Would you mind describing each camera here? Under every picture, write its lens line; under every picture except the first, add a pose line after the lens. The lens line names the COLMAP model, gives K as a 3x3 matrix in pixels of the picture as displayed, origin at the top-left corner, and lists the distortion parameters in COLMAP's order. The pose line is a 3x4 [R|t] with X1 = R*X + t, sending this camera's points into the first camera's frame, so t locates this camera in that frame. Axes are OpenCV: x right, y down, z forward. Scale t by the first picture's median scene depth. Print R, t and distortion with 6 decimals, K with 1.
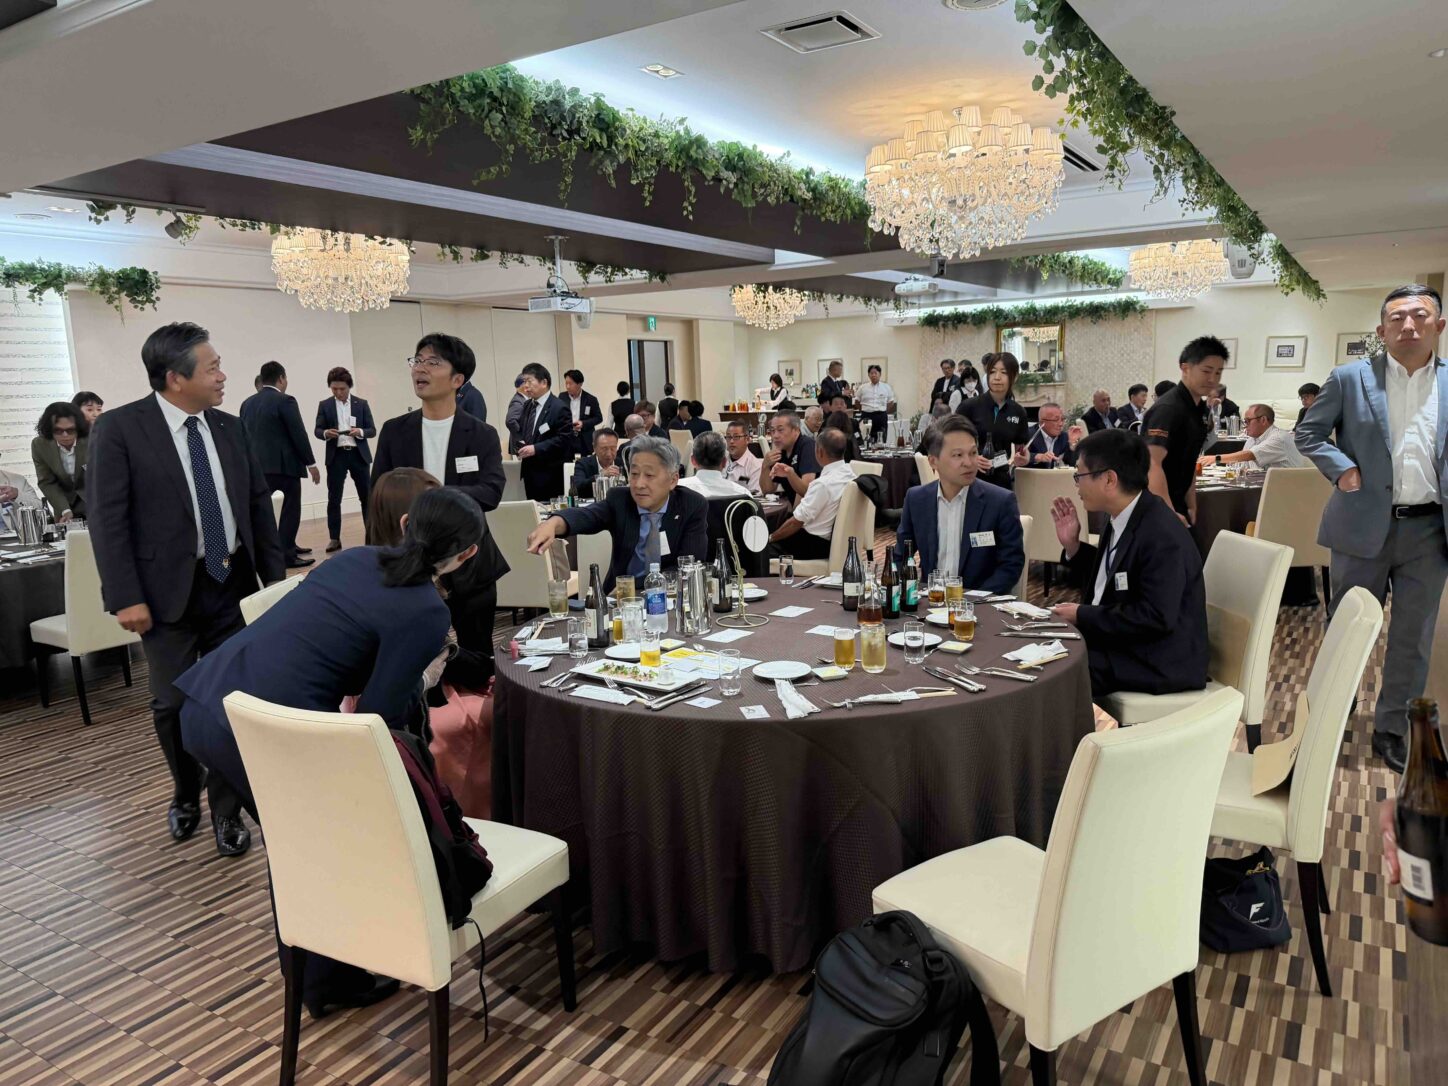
lens RADIAL K [[1029.3, 0, 732.6], [0, 1029.3, 548.3], [0, 0, 1]] dist [0.037612, -0.003934]
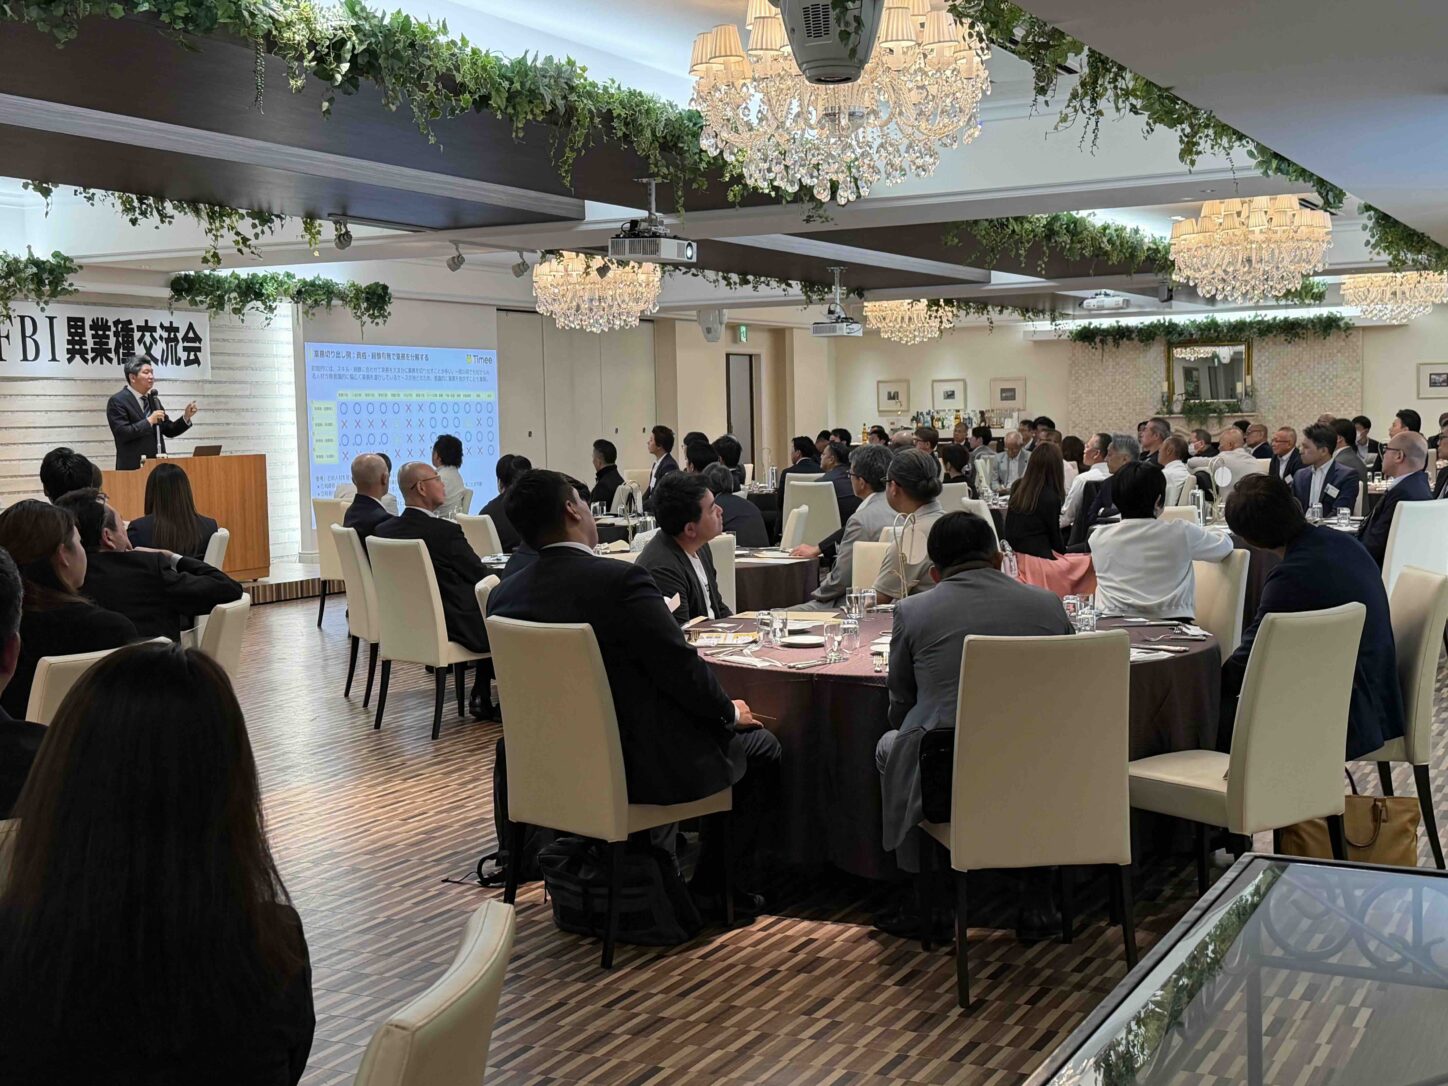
lens RADIAL K [[1793.1, 0, 716.5], [0, 1793.1, 541.0], [0, 0, 1]] dist [0.115717, 0.000000]
pose [[0.997754, 0.010669, 0.066135, -0.200596], [-0.004786, 0.996067, -0.088470, 0.070708], [-0.066819, 0.087955, 0.993881, -0.394705]]
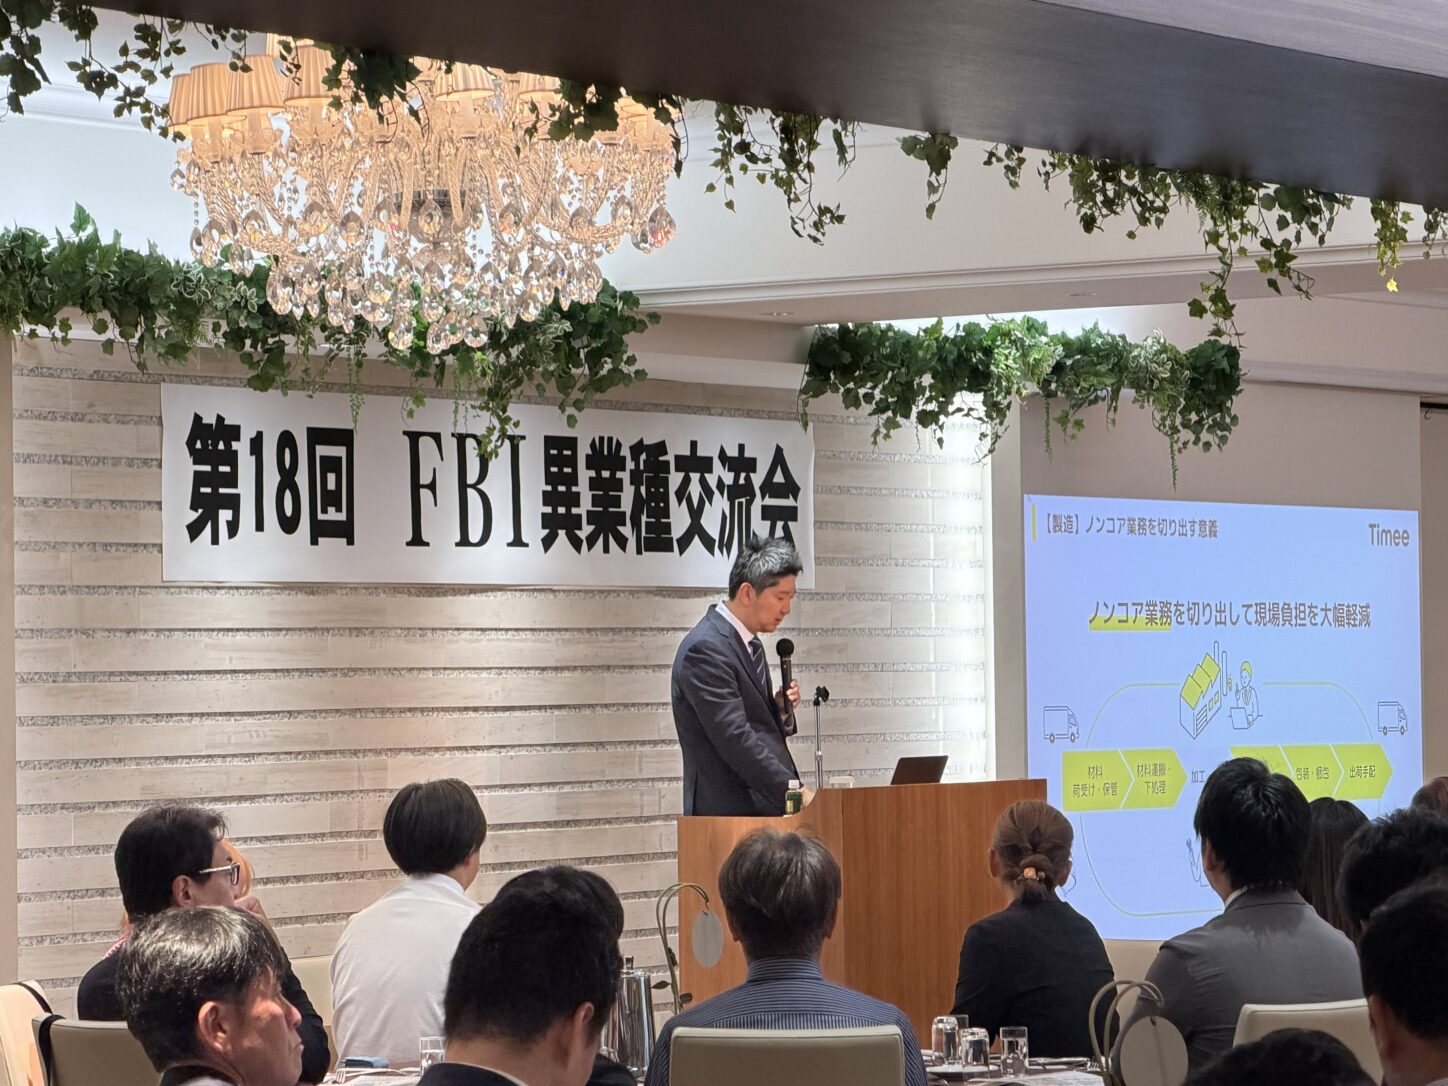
lens RADIAL K [[5190.0, 0, 723.9], [0, 5190.0, 544.4], [0, 0, 1]] dist [0.193854, 0.000000]
pose [[0.998577, 0.021575, -0.048767, -0.365717], [-0.030108, 0.982901, -0.181656, 0.089236], [0.044014, 0.182866, 0.982152, -0.493147]]
